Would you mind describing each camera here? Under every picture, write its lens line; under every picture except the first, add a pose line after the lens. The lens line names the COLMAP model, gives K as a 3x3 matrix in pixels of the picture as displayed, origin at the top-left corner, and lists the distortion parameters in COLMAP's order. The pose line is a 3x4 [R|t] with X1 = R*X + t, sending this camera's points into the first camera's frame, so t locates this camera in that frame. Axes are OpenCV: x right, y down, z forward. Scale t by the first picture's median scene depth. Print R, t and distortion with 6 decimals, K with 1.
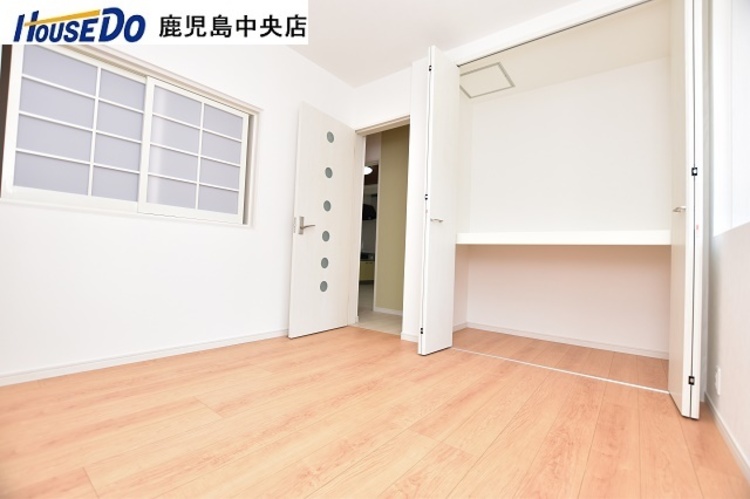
lens RADIAL K [[328.6, 0, 376.6], [0, 328.6, 250.0], [0, 0, 1]] dist [-0.020459, 0.000148]
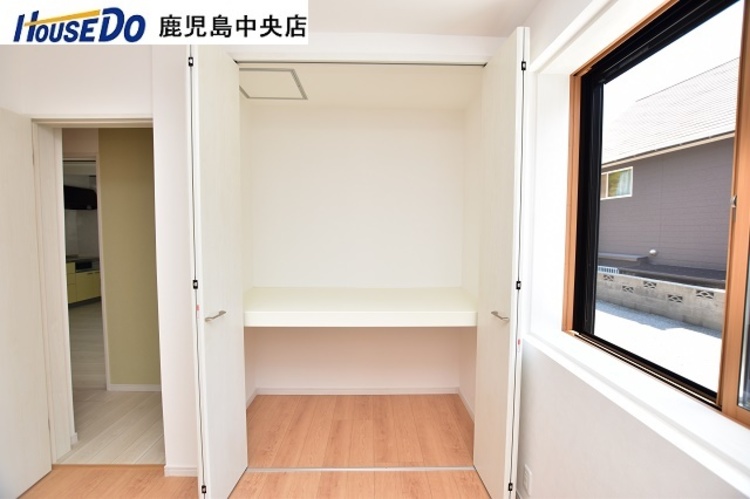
lens RADIAL K [[328.6, 0, 376.8], [0, 328.6, 248.3], [0, 0, 1]] dist [-0.020459, 0.000148]
pose [[0.771452, -0.072013, 0.632200, 0.028542], [0.009609, 0.994780, 0.101589, -0.253766], [-0.636215, -0.072297, 0.768117, 0.292068]]
